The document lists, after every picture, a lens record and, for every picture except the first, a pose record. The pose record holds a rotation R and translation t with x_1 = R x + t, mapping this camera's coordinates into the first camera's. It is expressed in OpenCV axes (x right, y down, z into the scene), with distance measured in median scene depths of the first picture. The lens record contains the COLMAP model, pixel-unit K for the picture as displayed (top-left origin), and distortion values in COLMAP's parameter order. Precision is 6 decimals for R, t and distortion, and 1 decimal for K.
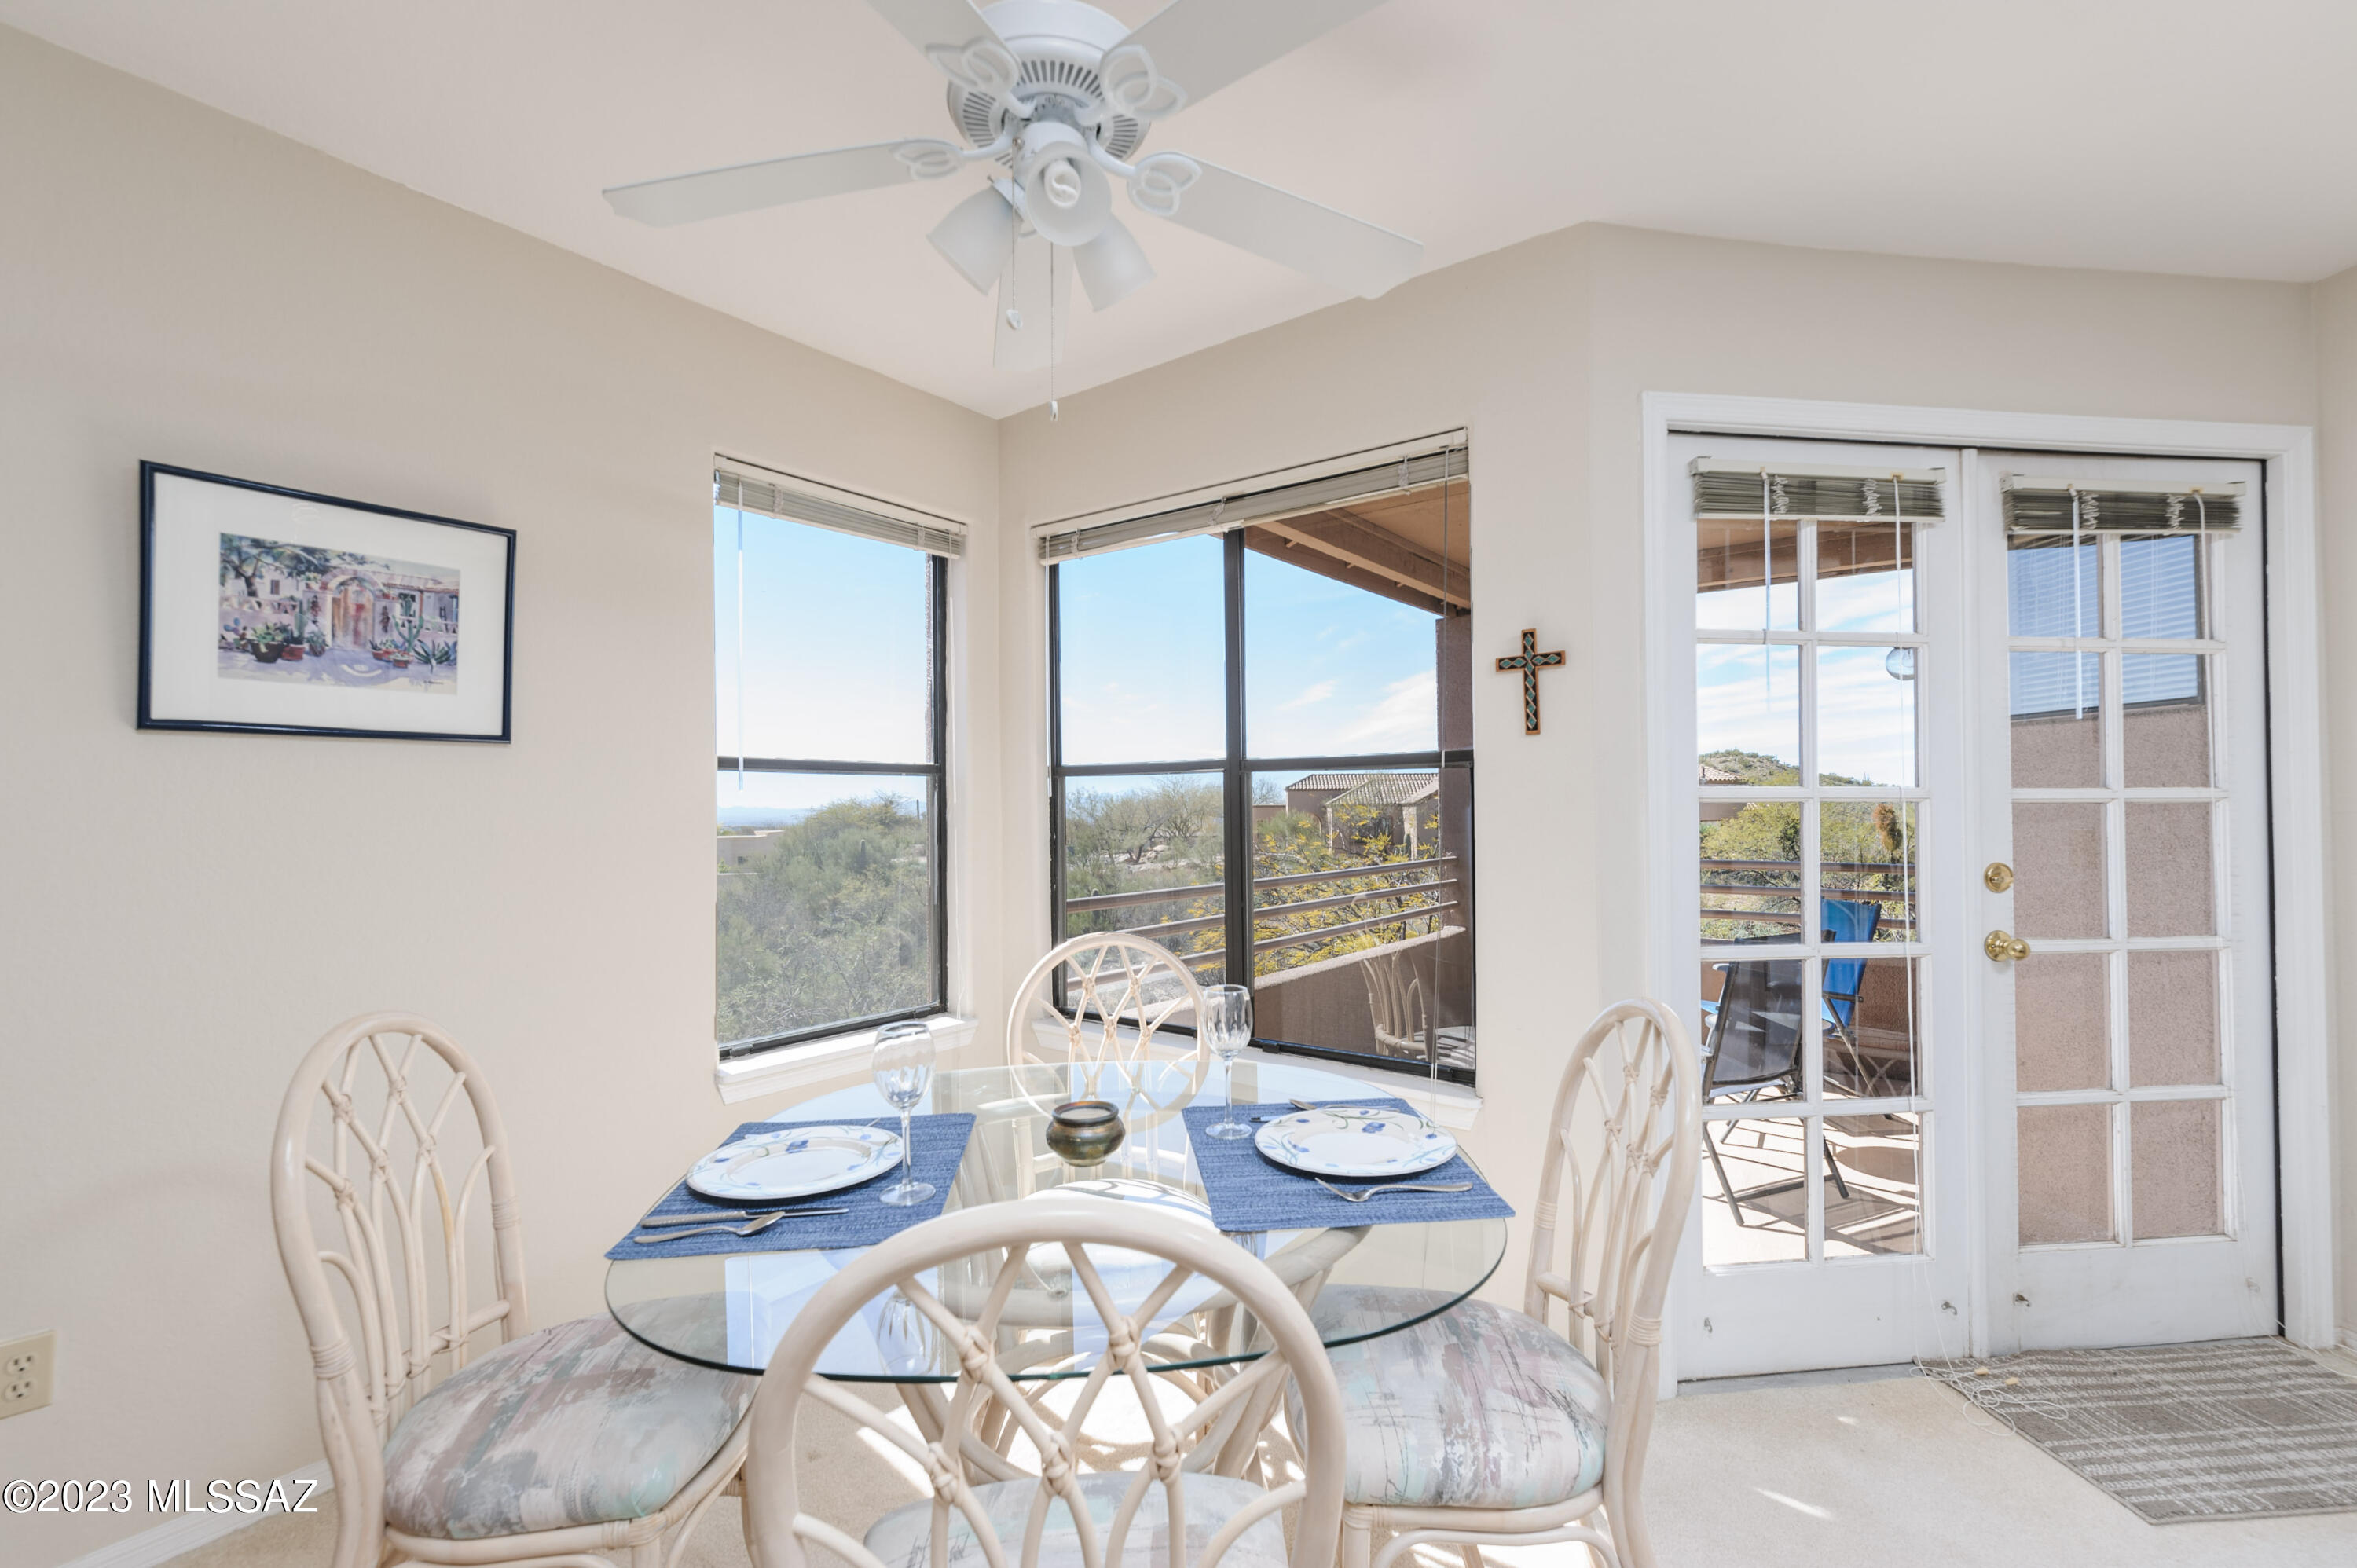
lens RADIAL K [[1019.2, 0, 1188.3], [0, 1019.2, 800.0], [0, 0, 1]] dist [0.001612, -0.000214]
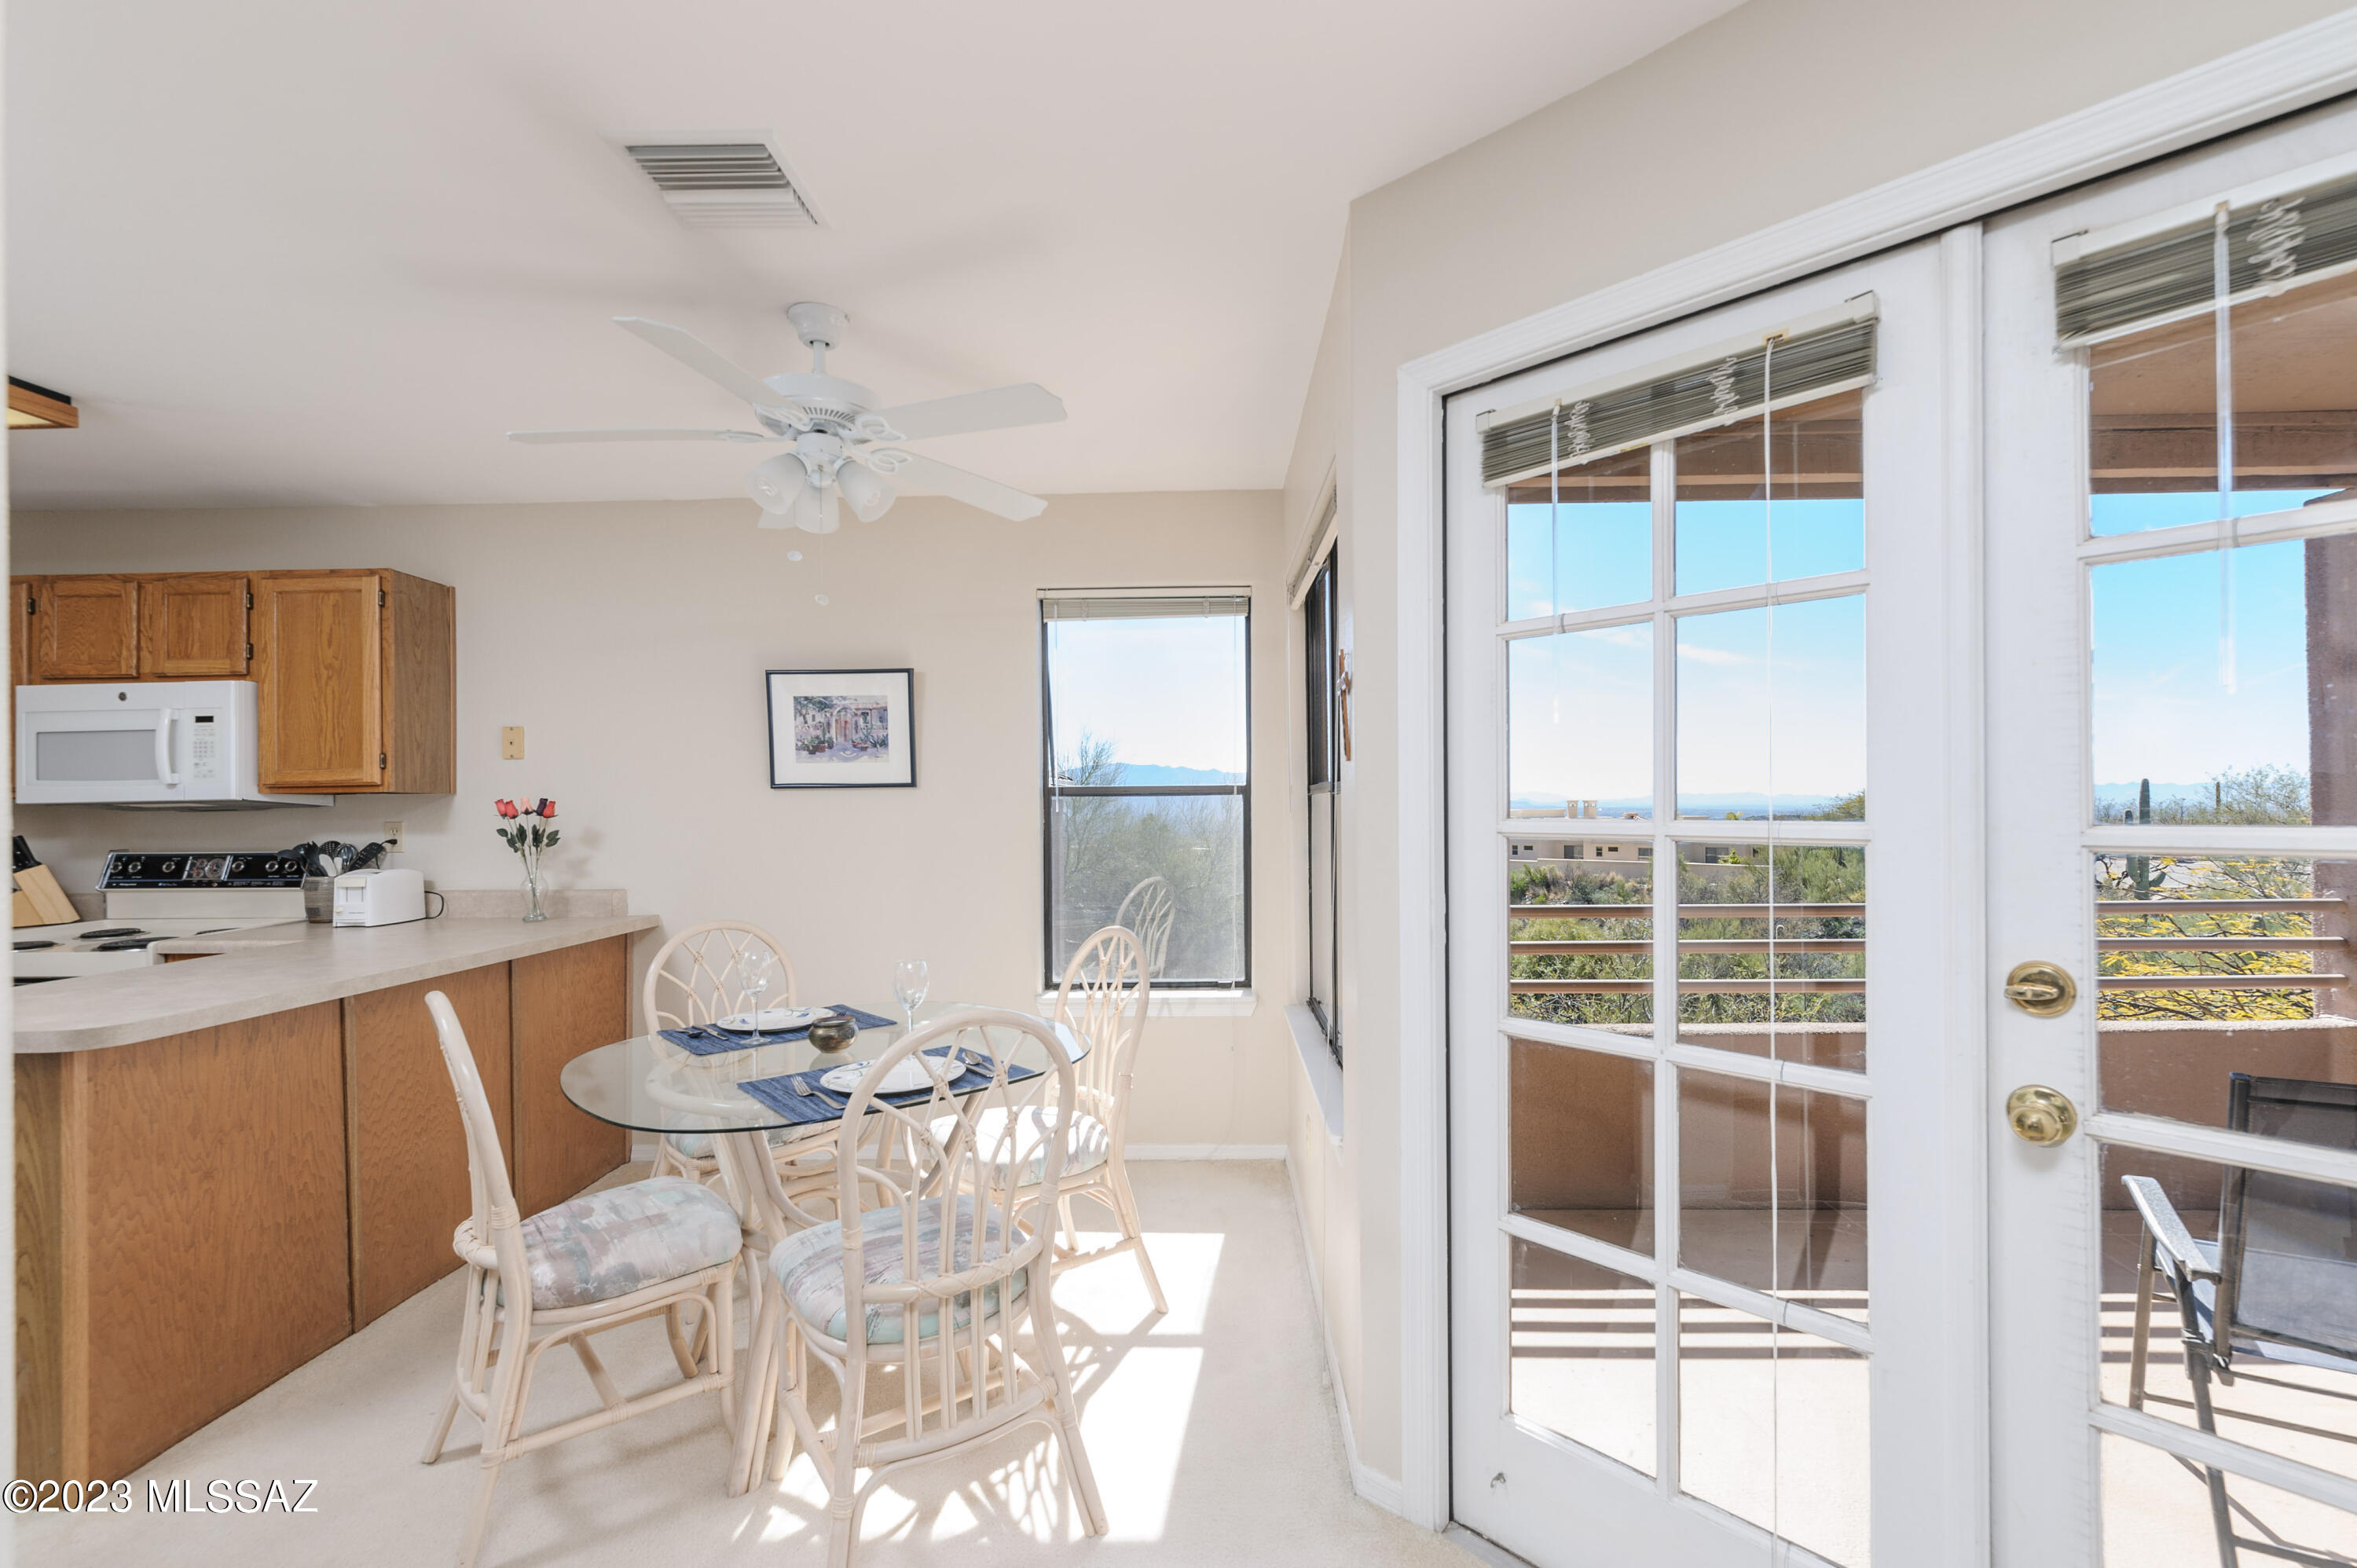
lens RADIAL K [[1019.2, 0, 1188.3], [0, 1019.2, 800.0], [0, 0, 1]] dist [0.001612, -0.000214]
pose [[0.581686, -0.001980, -0.813411, 1.148939], [0.011612, 0.999915, 0.005870, -0.040421], [0.813330, -0.012859, 0.581660, 0.374294]]
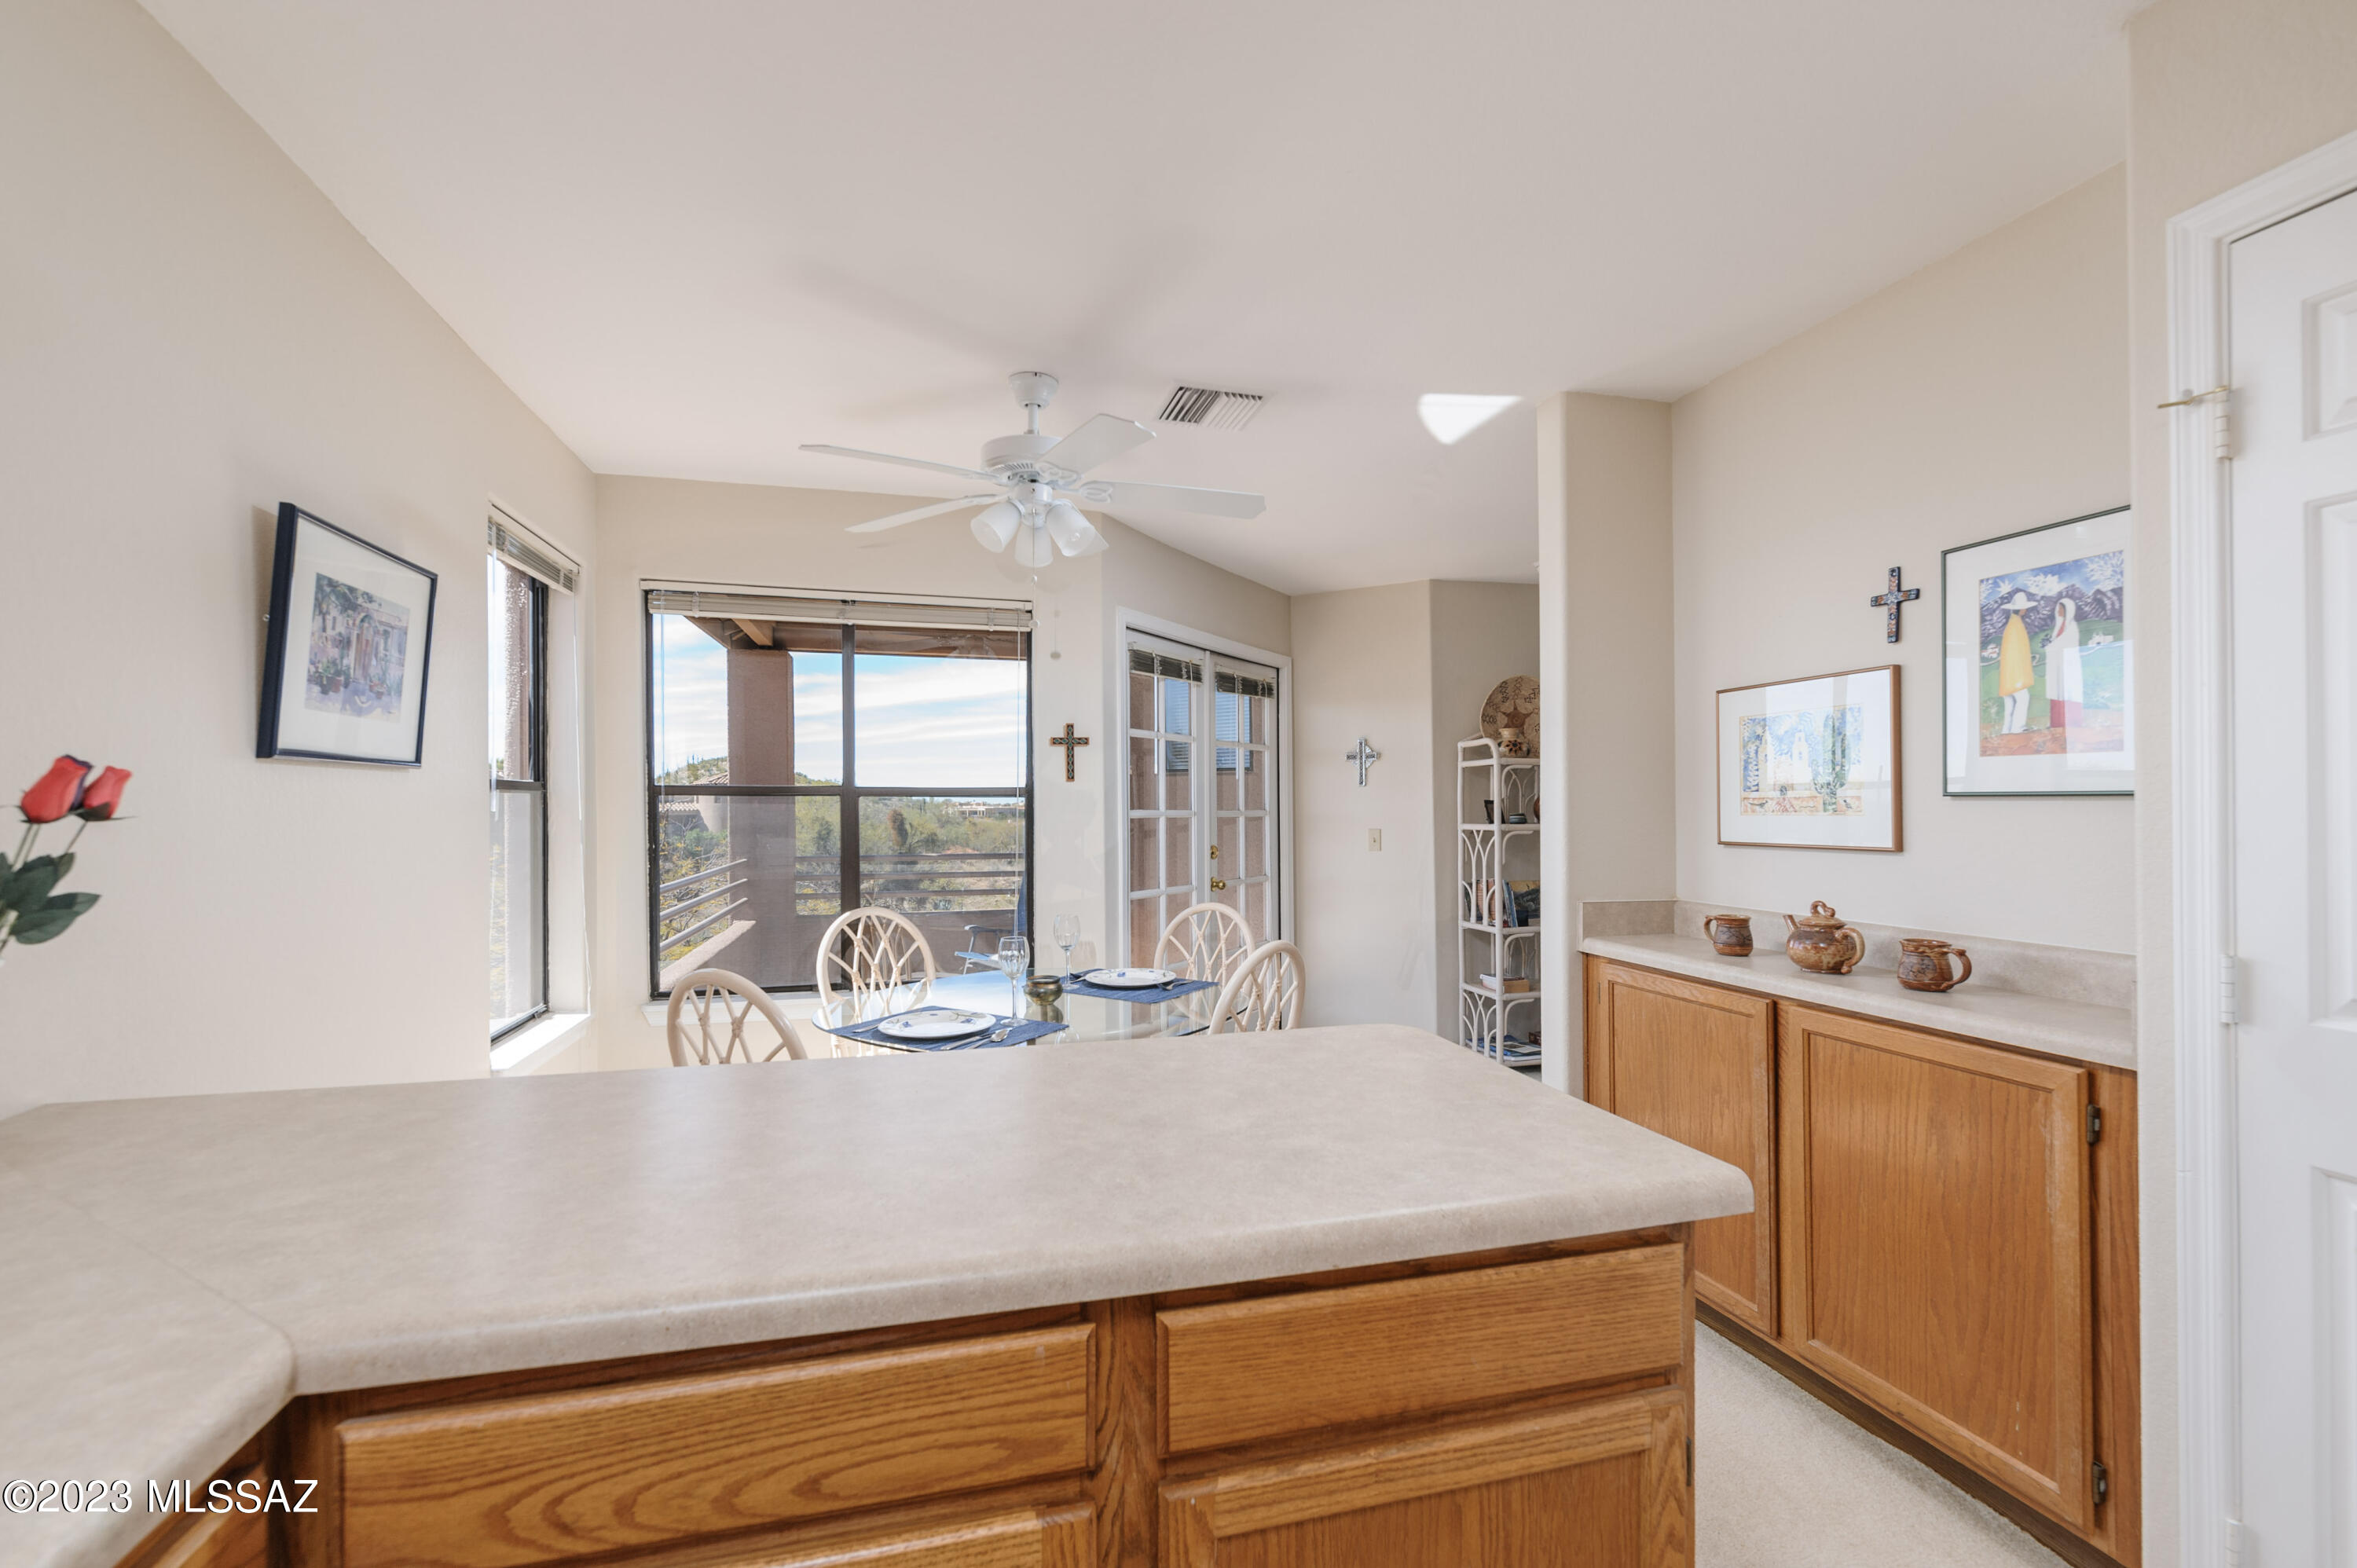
lens RADIAL K [[1019.2, 0, 1188.3], [0, 1019.2, 800.0], [0, 0, 1]] dist [0.001612, -0.000214]
pose [[0.617189, 0.010011, 0.786751, -1.083619], [-0.006737, 0.999950, -0.007439, -0.021352], [-0.786786, -0.000709, 0.617226, -0.323463]]
